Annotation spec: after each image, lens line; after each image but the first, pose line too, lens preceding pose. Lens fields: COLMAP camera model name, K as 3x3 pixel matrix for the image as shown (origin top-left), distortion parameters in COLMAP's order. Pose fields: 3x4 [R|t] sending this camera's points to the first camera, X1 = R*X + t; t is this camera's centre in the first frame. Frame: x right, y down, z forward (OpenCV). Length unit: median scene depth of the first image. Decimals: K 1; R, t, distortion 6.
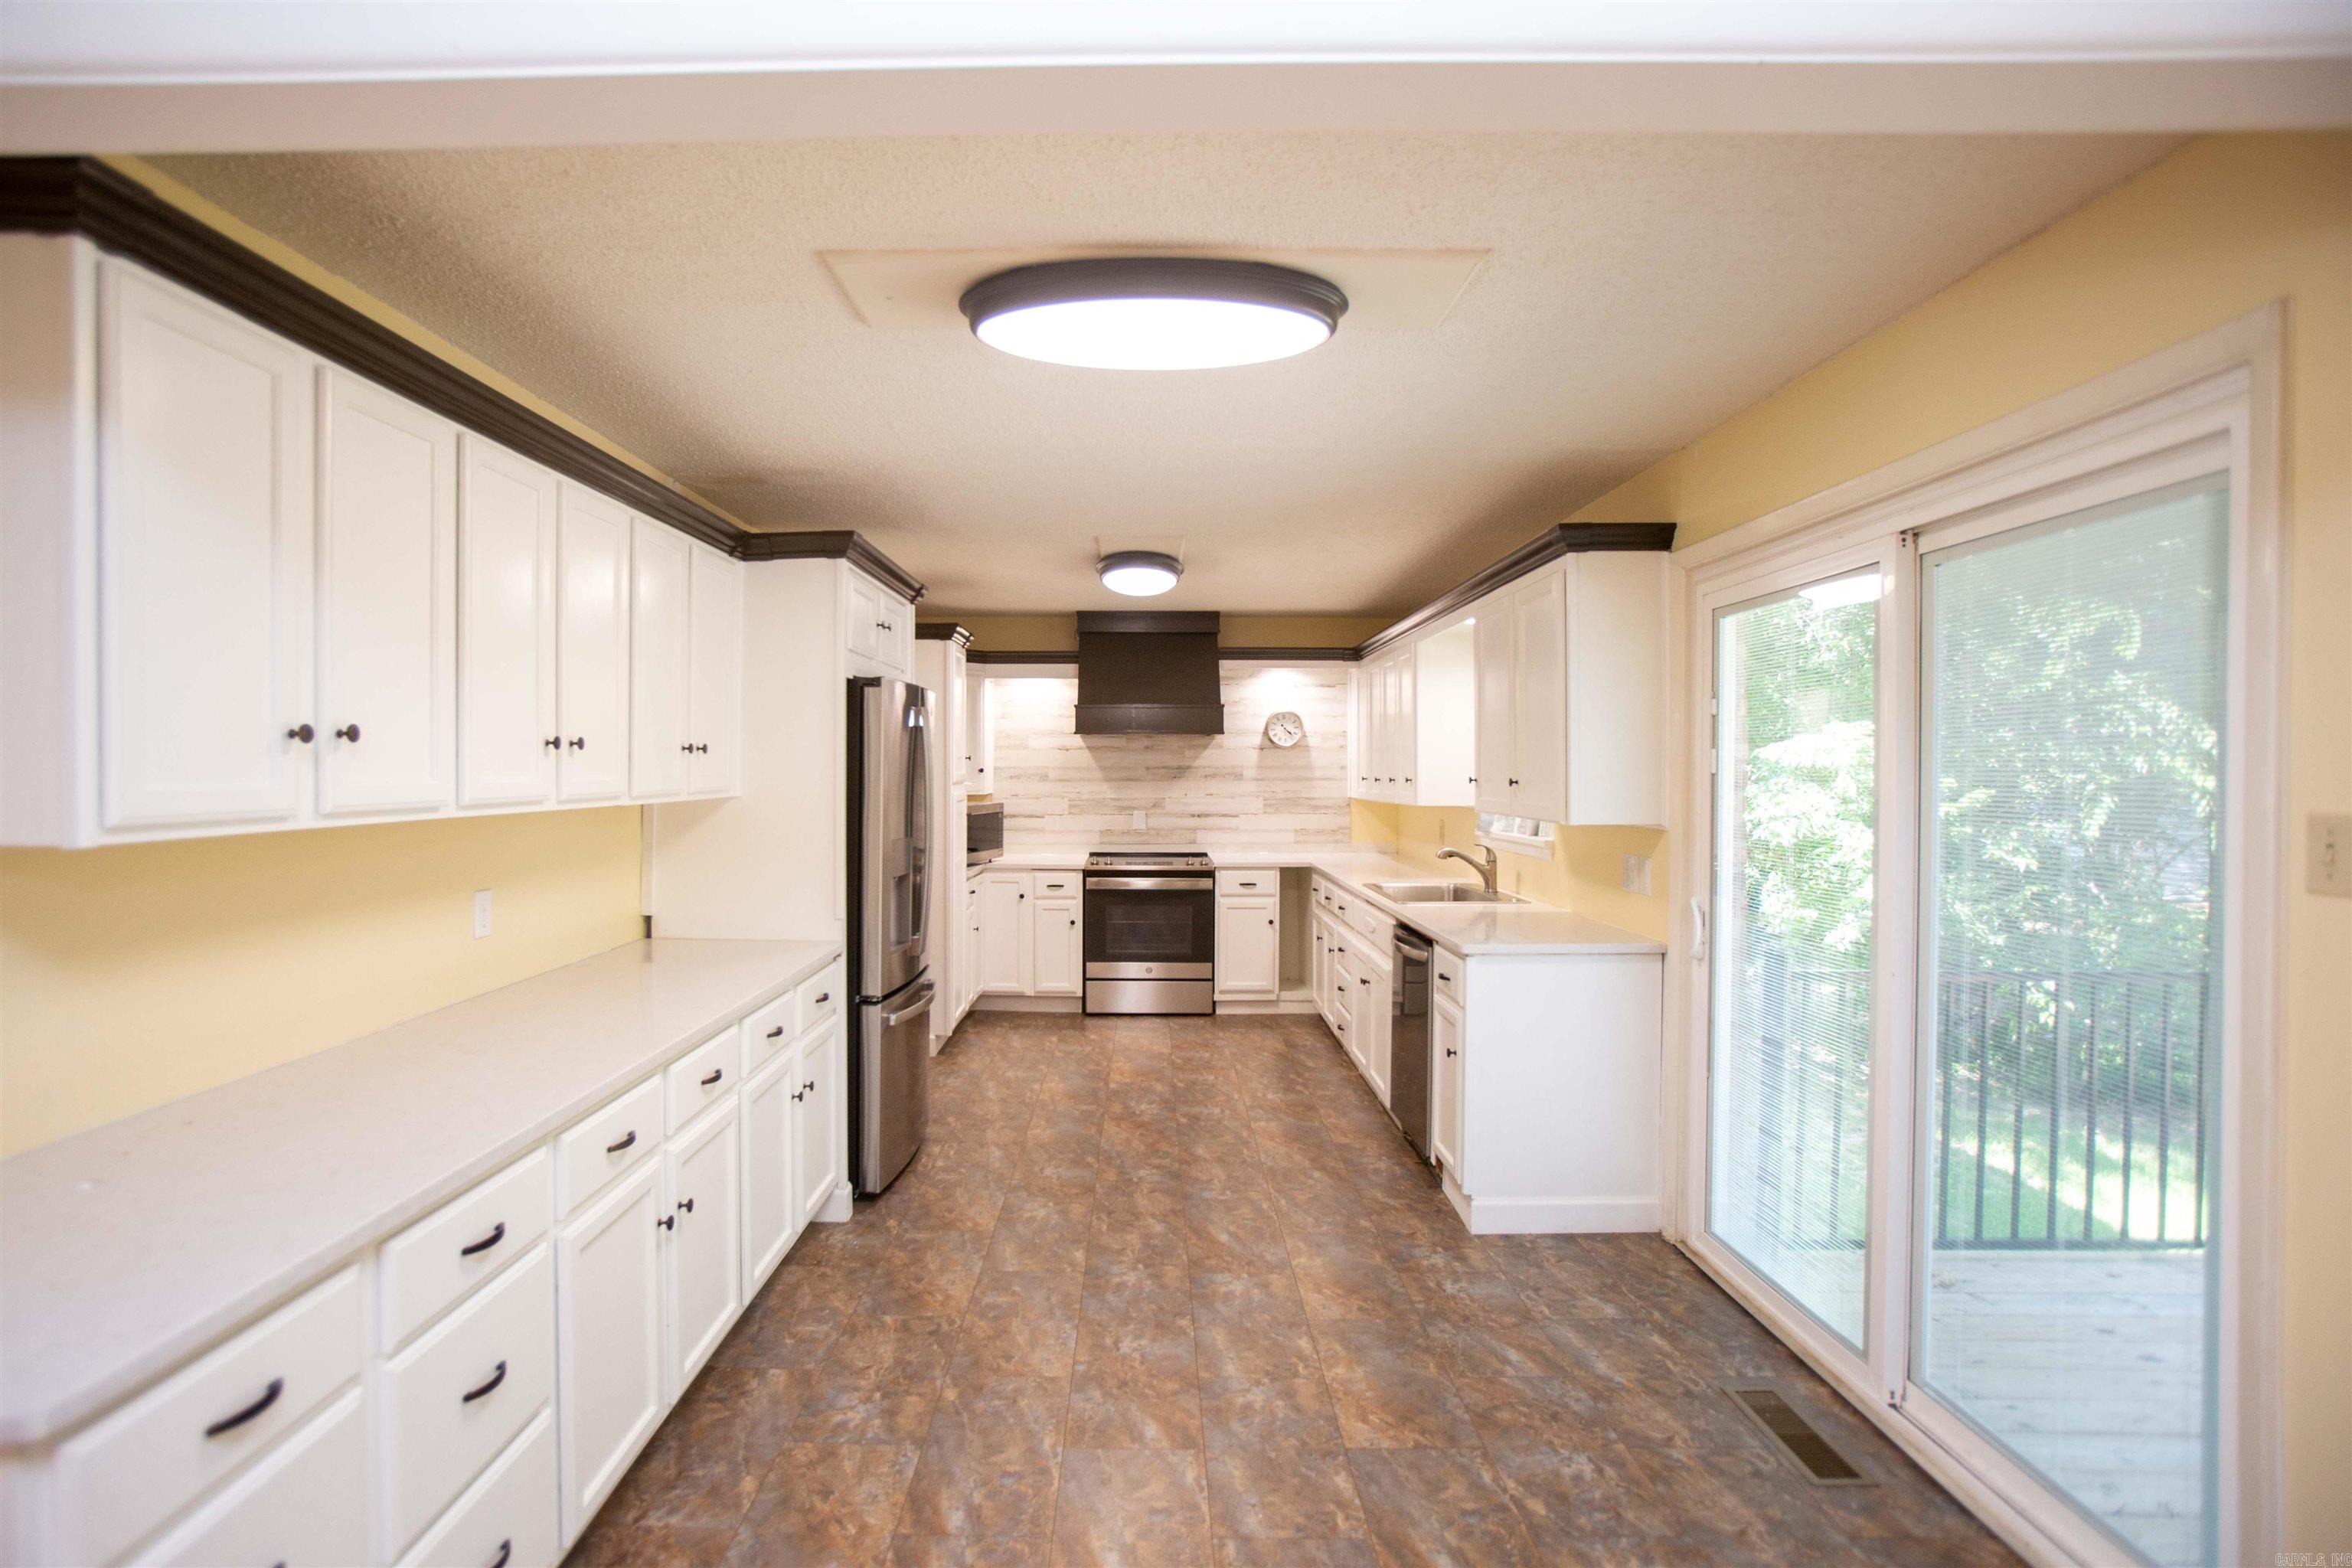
lens RADIAL K [[1192.4, 0, 1176.0], [0, 1192.4, 784.0], [0, 0, 1]] dist [0.001352, 0.000278]
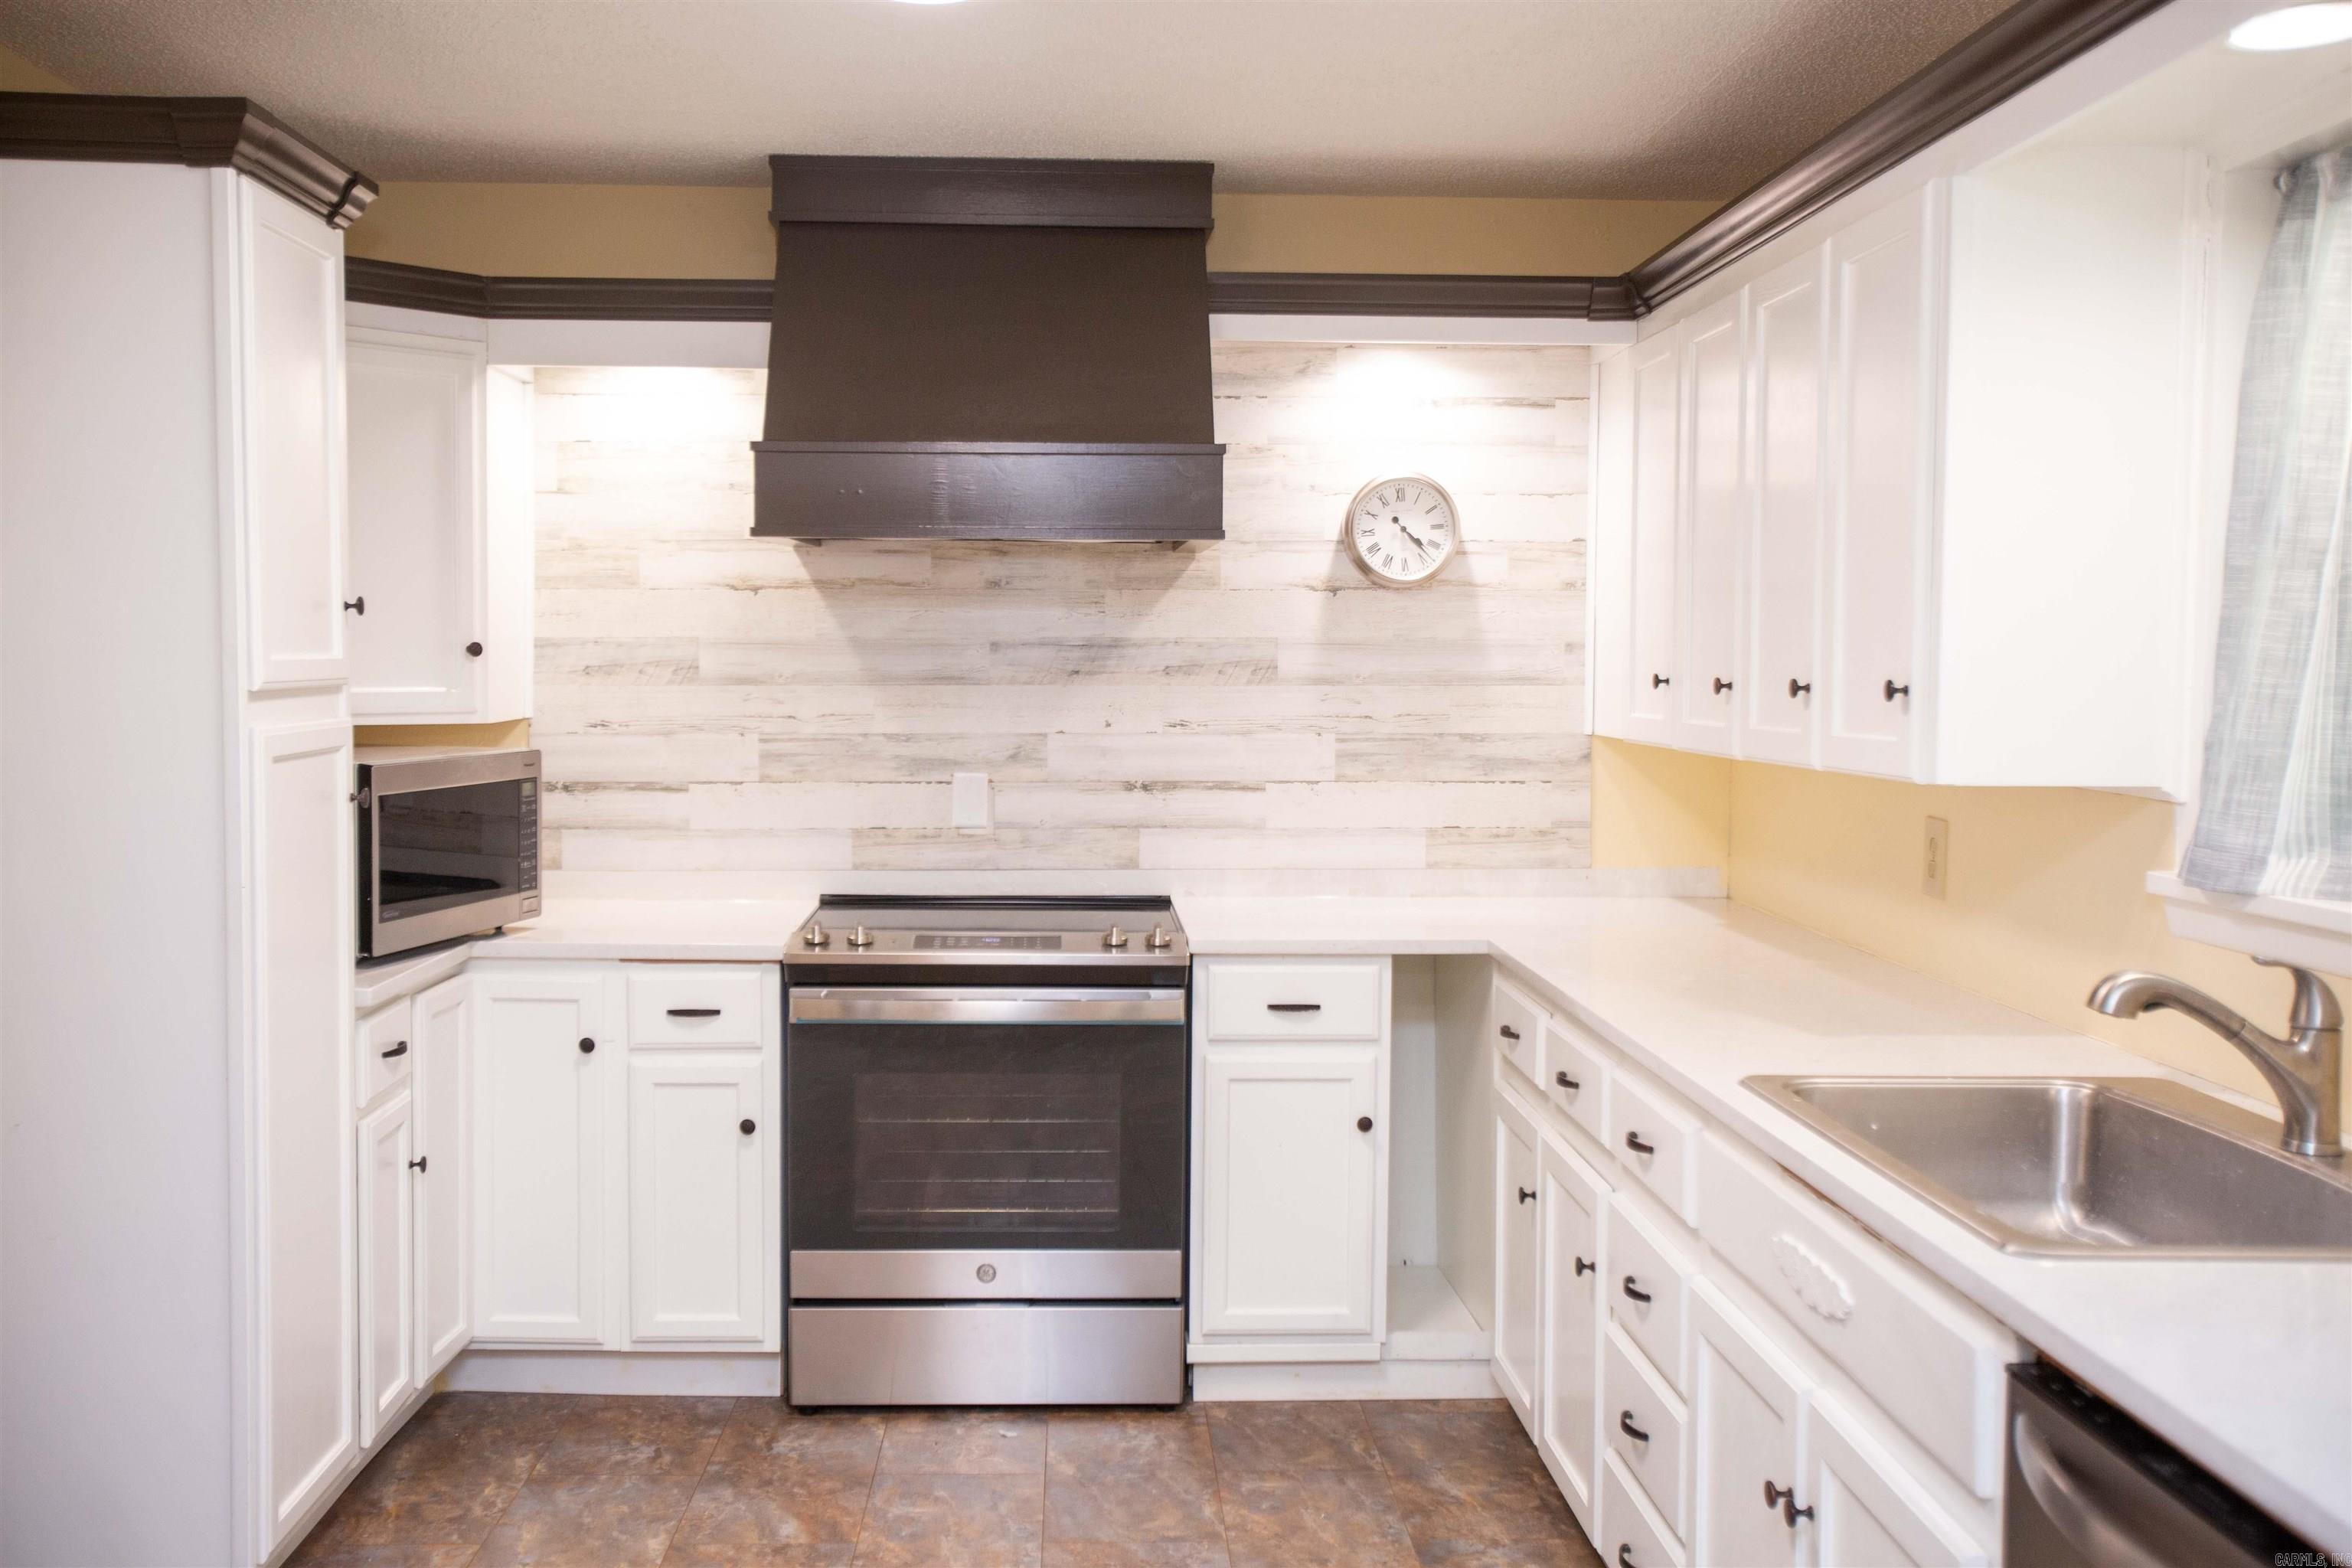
lens RADIAL K [[2154.1, 0, 1176.0], [0, 2154.1, 784.0], [0, 0, 1]] dist [-0.011560, -0.002860]
pose [[0.999737, 0.003810, 0.022611, 0.014474], [-0.004921, 0.998772, 0.049306, -0.004647], [-0.022396, -0.049404, 0.998528, 0.411699]]
